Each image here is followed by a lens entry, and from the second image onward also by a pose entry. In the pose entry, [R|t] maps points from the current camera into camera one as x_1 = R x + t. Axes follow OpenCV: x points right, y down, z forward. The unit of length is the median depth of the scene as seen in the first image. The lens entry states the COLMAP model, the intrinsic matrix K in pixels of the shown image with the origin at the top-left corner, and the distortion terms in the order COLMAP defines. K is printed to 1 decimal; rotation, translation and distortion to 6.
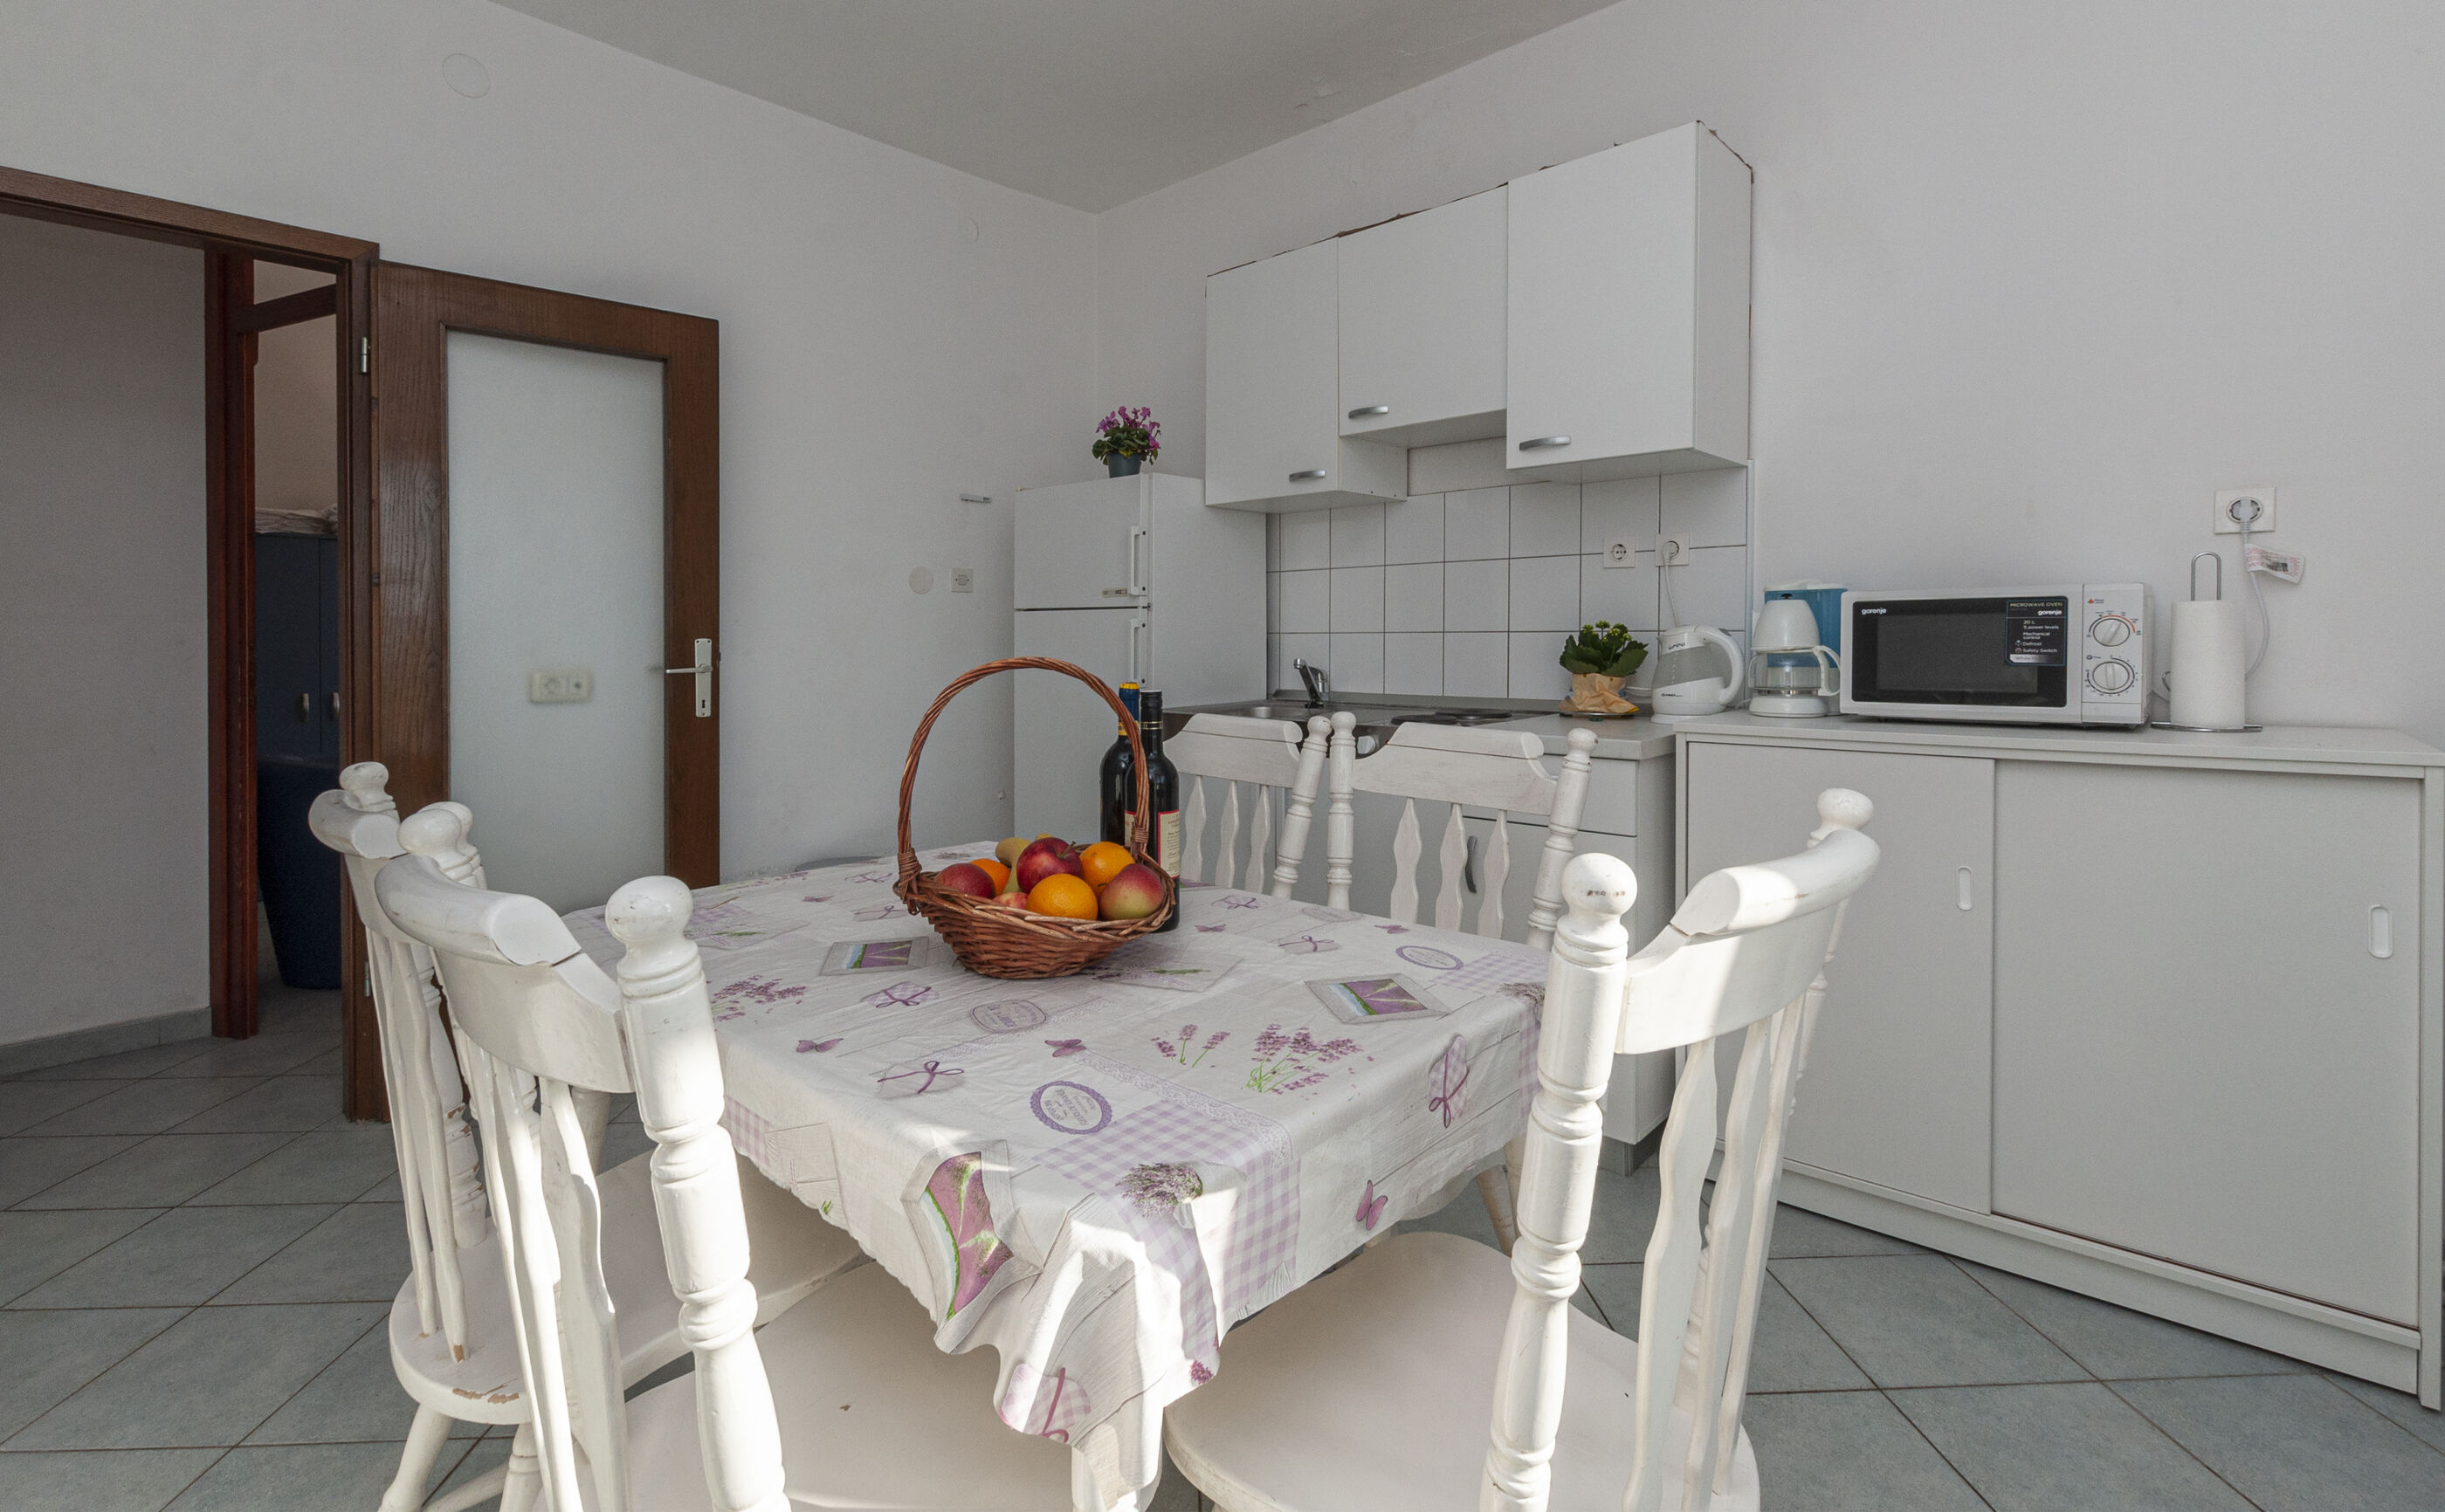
lens RADIAL K [[1081.1, 0, 1110.6], [0, 1081.1, 629.0], [0, 0, 1]] dist [0.010925, -0.000168]
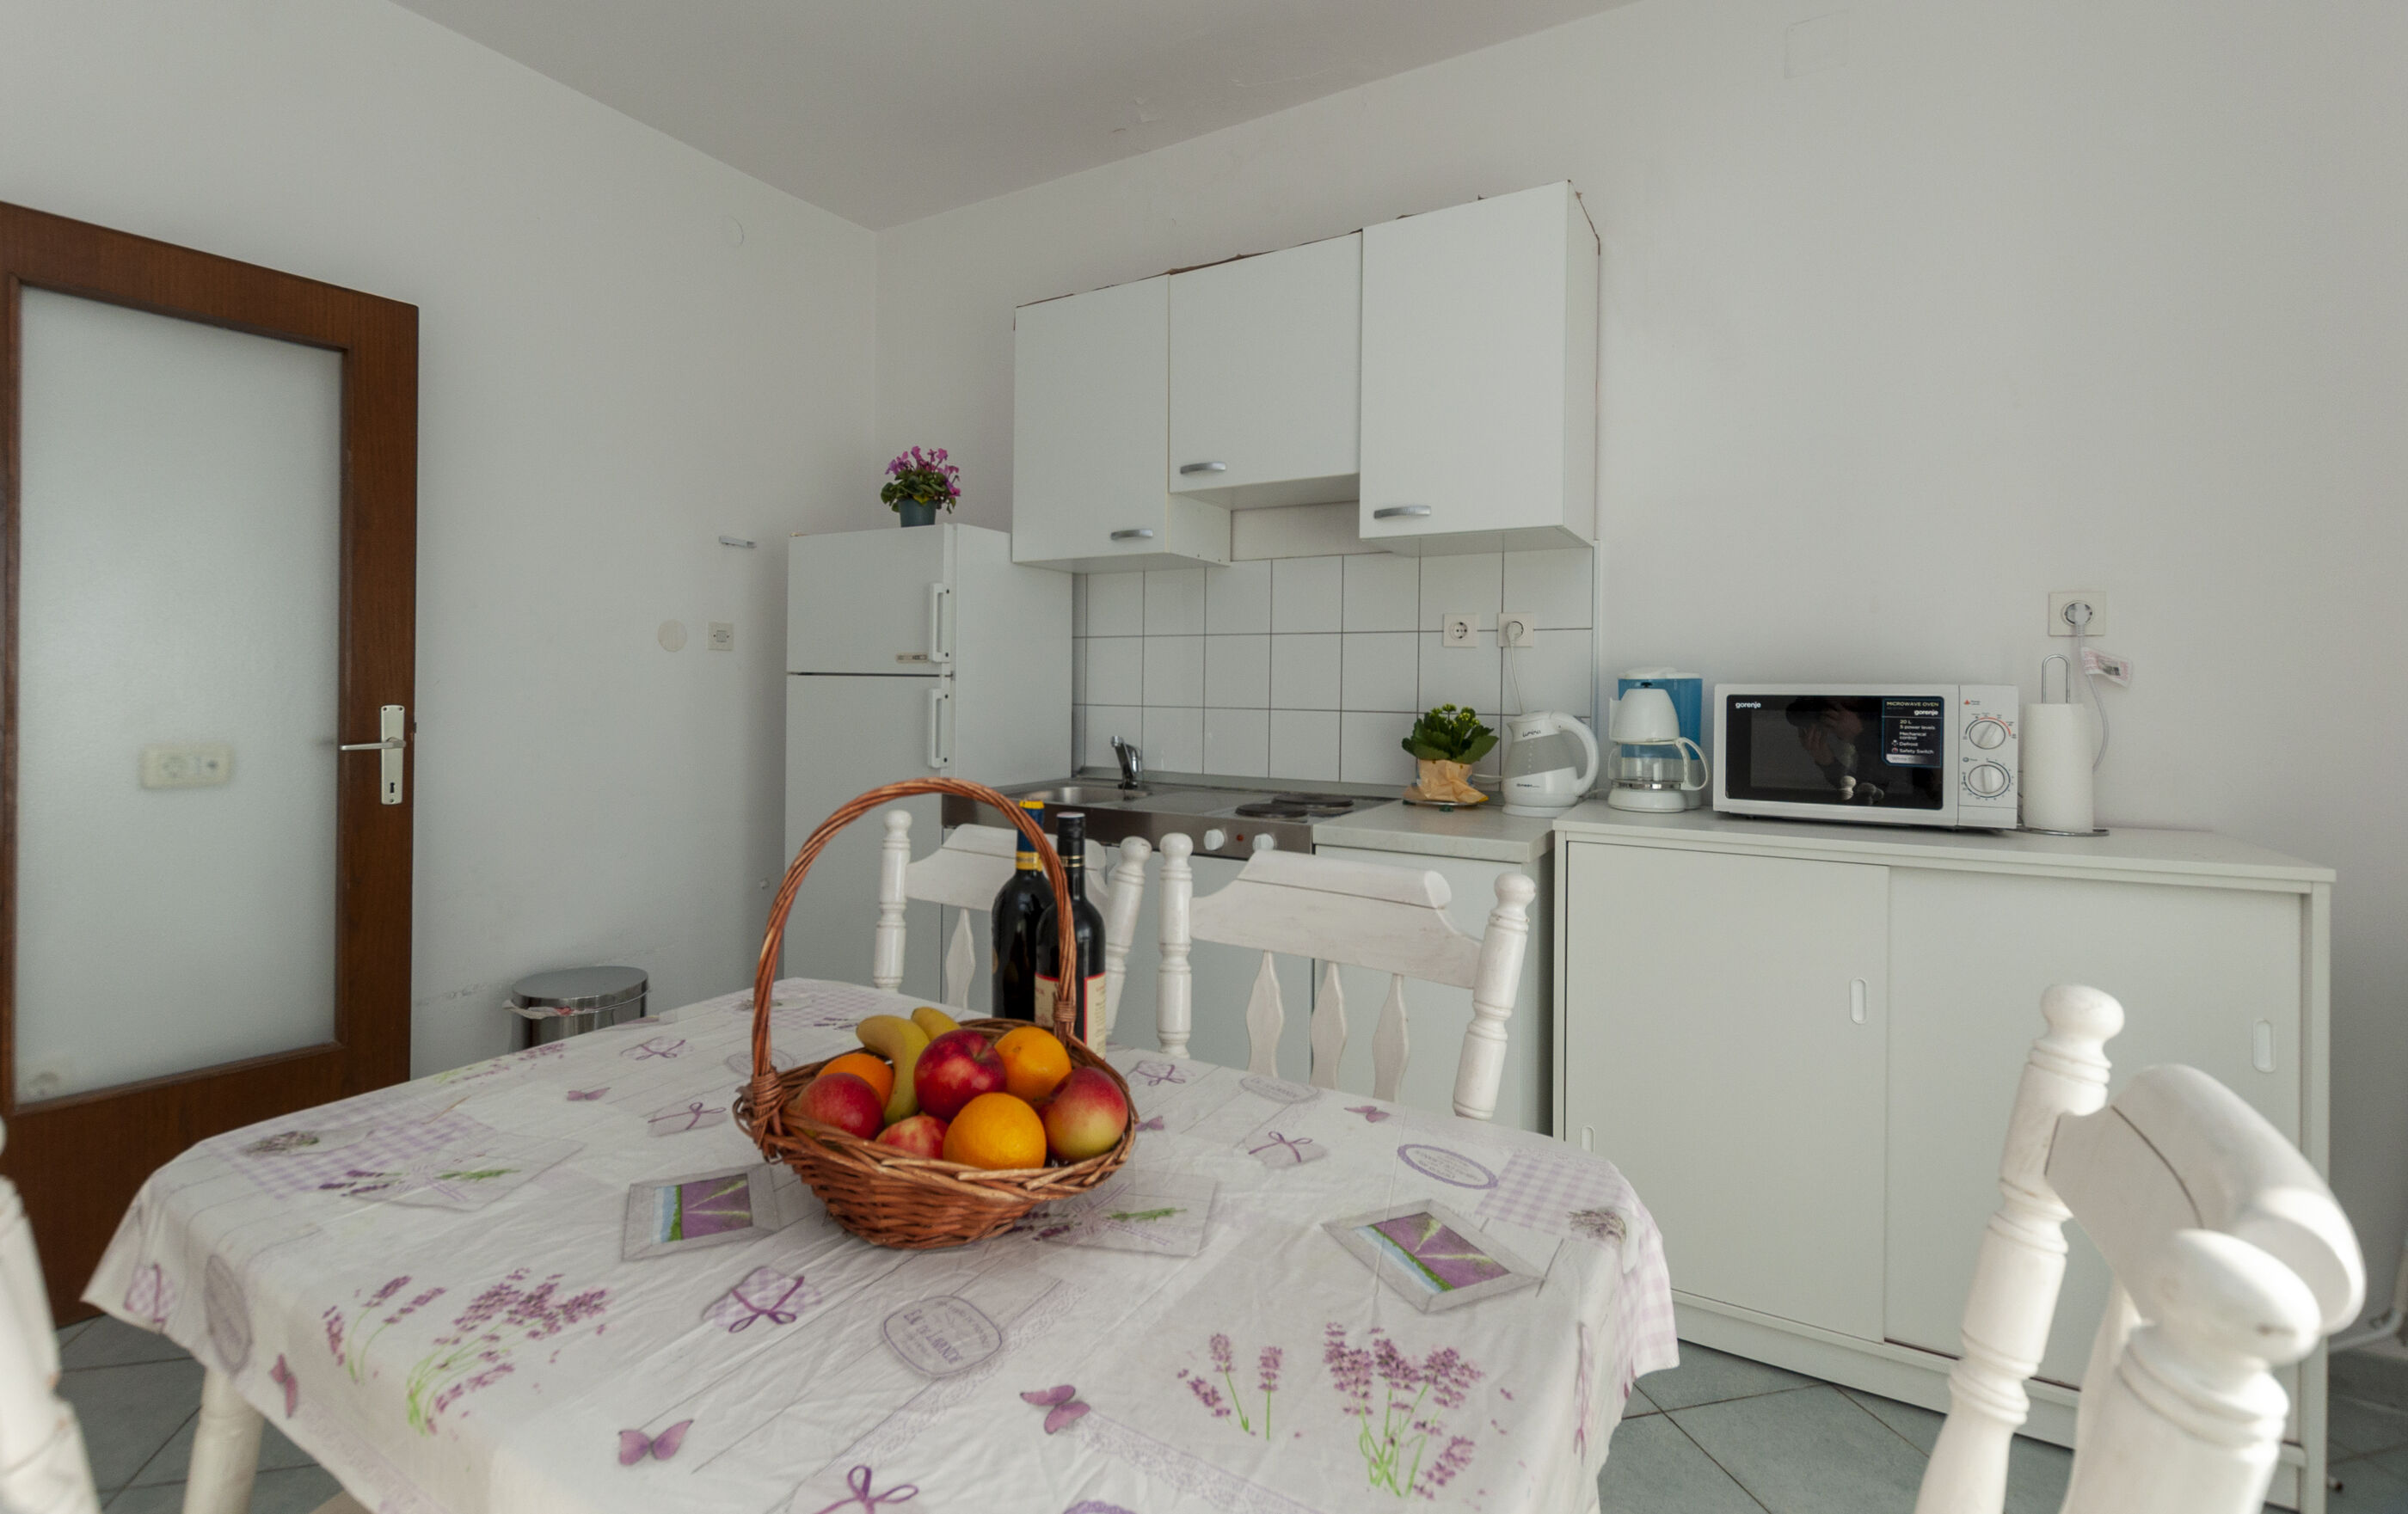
lens RADIAL K [[1080.2, 0, 1054.7], [0, 1080.2, 685.5], [0, 0, 1]] dist [0.005228, 0.000118]
pose [[0.978972, 0.016613, 0.203315, -0.085278], [-0.017965, 0.999827, 0.004808, -0.024687], [-0.203200, -0.008359, 0.979102, 0.168663]]
